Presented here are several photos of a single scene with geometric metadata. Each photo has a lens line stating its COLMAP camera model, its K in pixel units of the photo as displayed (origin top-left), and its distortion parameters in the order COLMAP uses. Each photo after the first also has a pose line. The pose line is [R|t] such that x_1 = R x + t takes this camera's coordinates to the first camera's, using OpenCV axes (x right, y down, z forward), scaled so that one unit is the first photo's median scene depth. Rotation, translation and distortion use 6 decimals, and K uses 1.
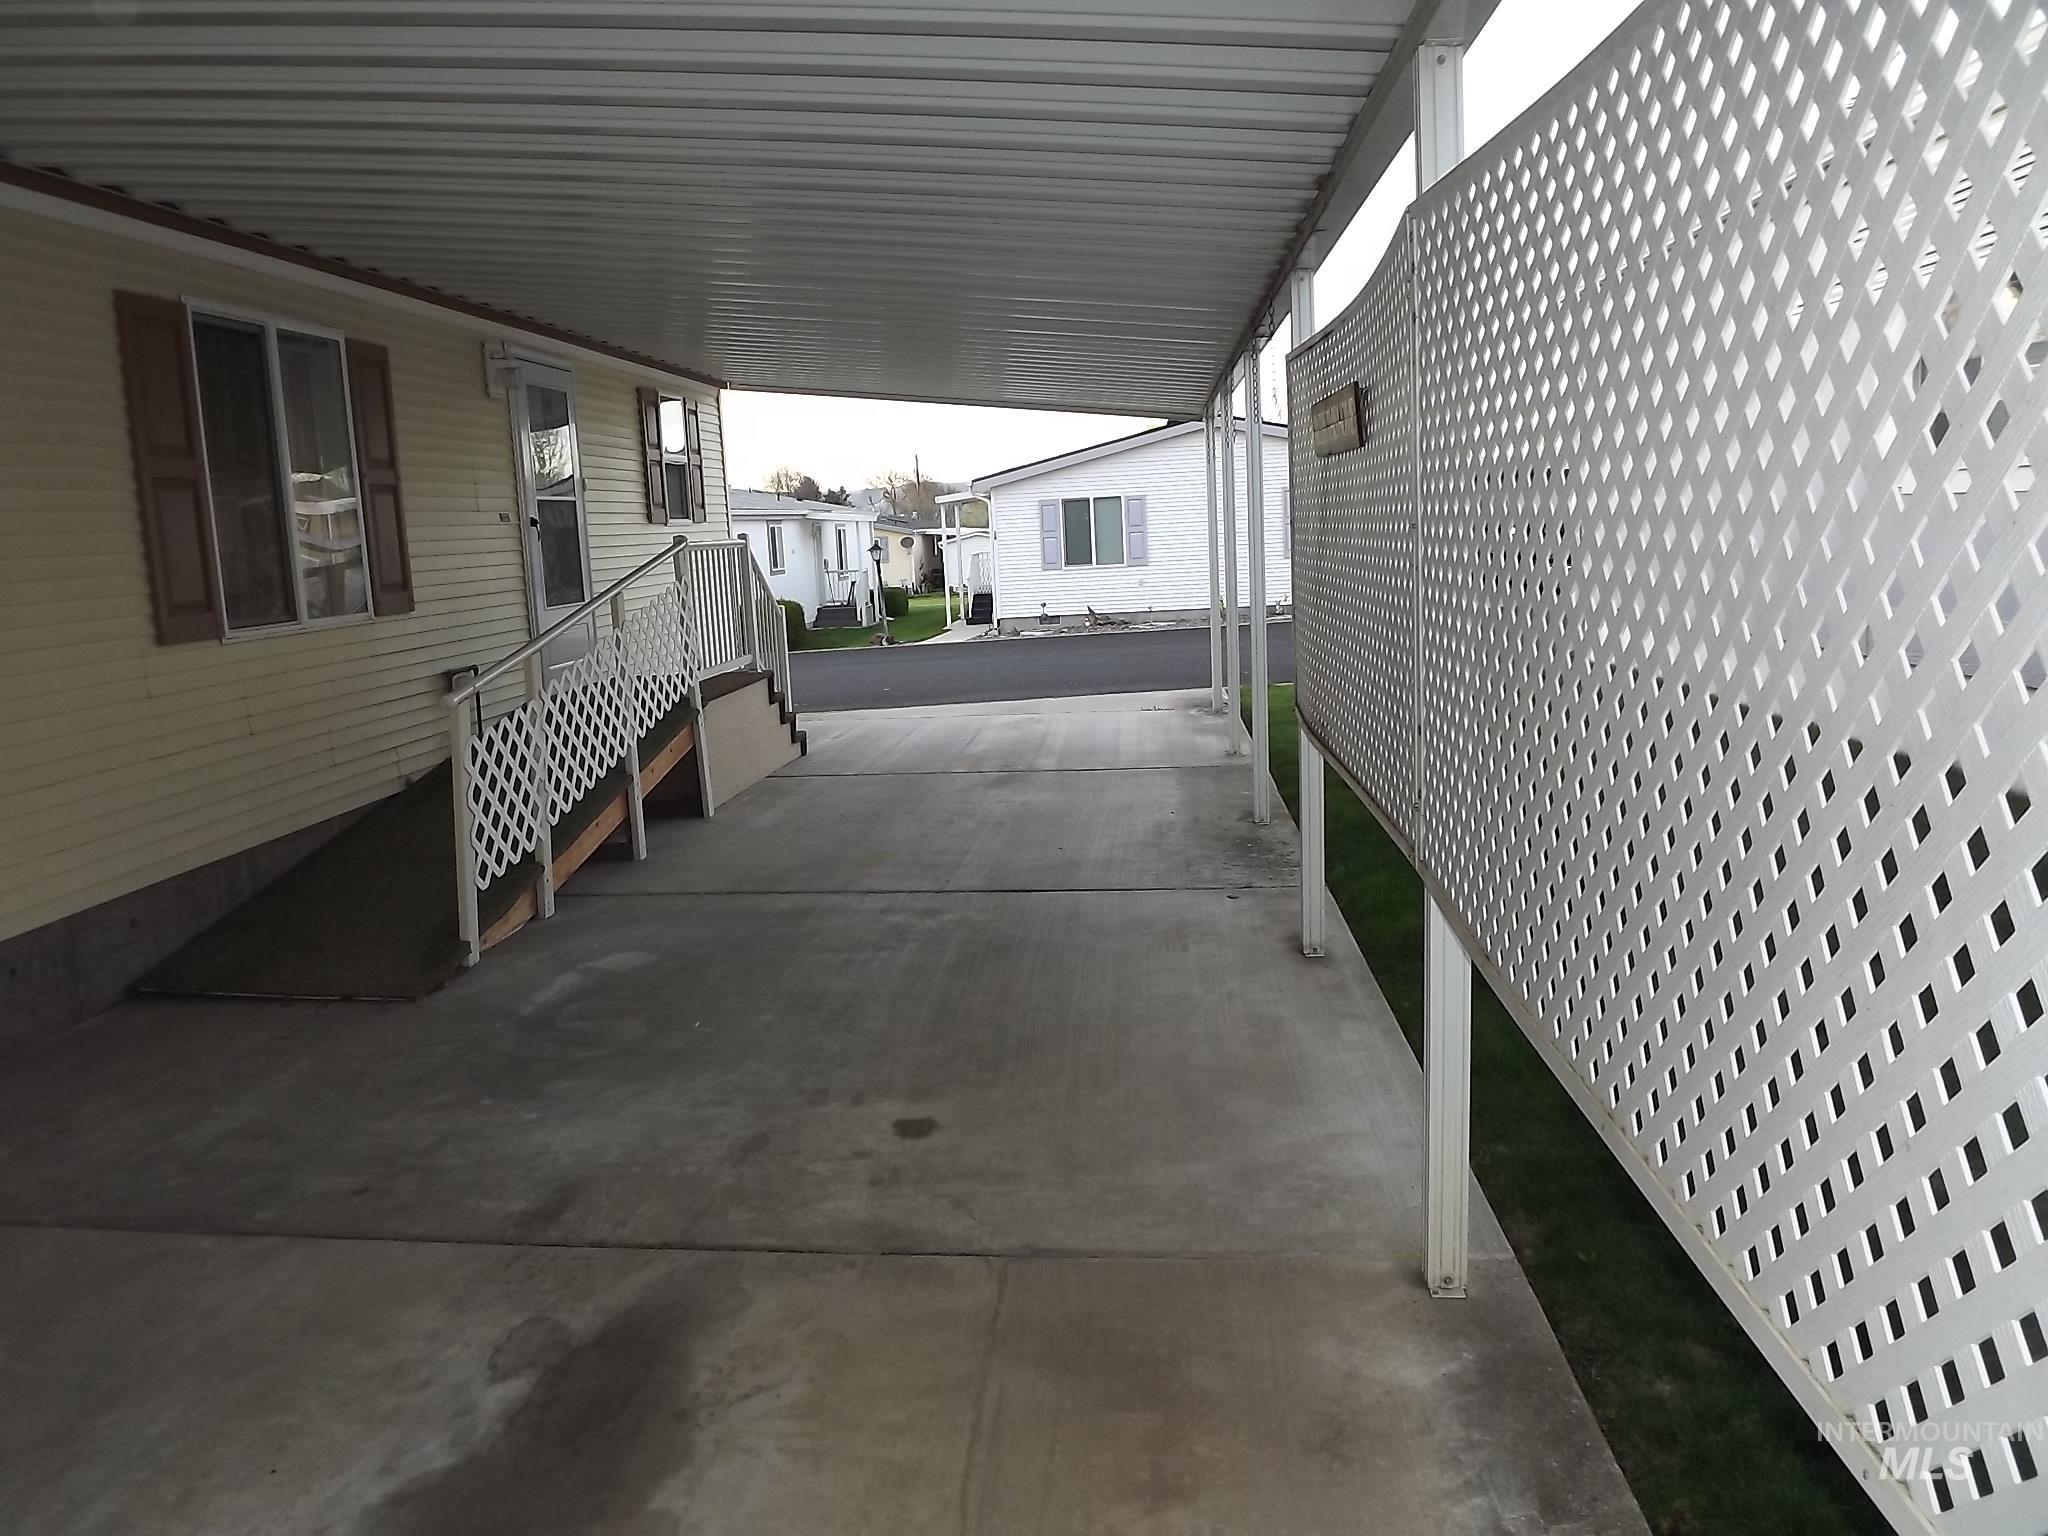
lens RADIAL K [[1475.2, 0, 1012.7], [0, 1475.2, 778.6], [0, 0, 1]] dist [-0.047275, 0.005636]
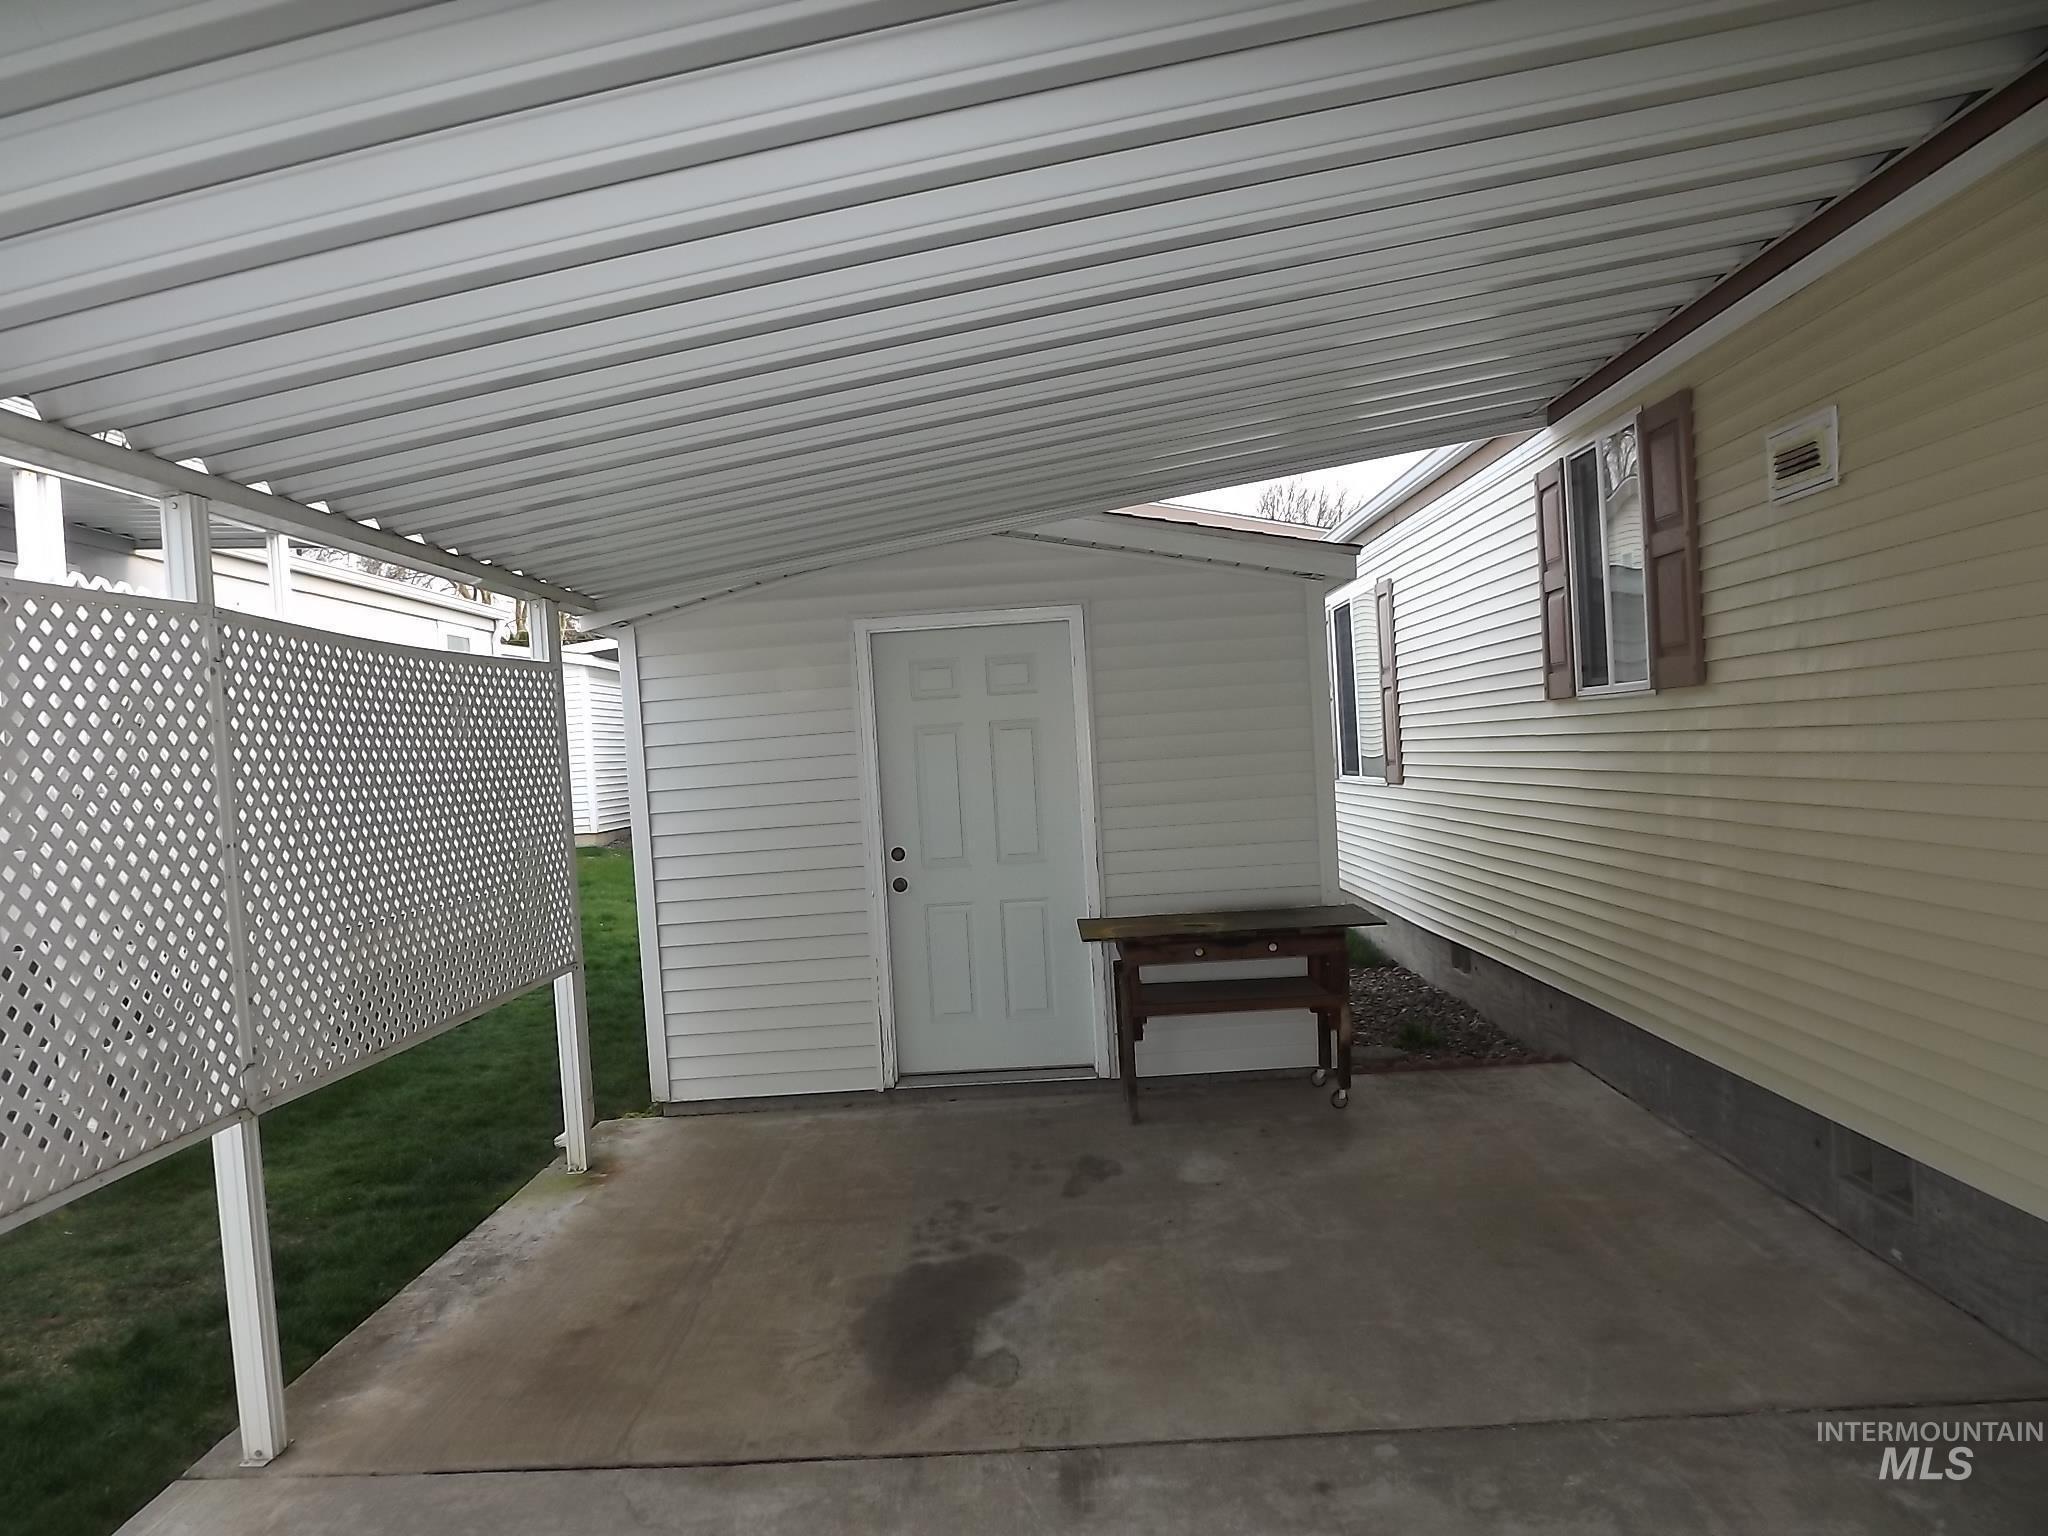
lens RADIAL K [[1475.2, 0, 1012.7], [0, 1475.2, 778.6], [0, 0, 1]] dist [-0.047275, 0.005636]
pose [[-0.992368, 0.106733, -0.061748, -0.332718], [0.093395, 0.977569, 0.188773, -0.404879], [0.080512, 0.181566, -0.980077, 2.291497]]
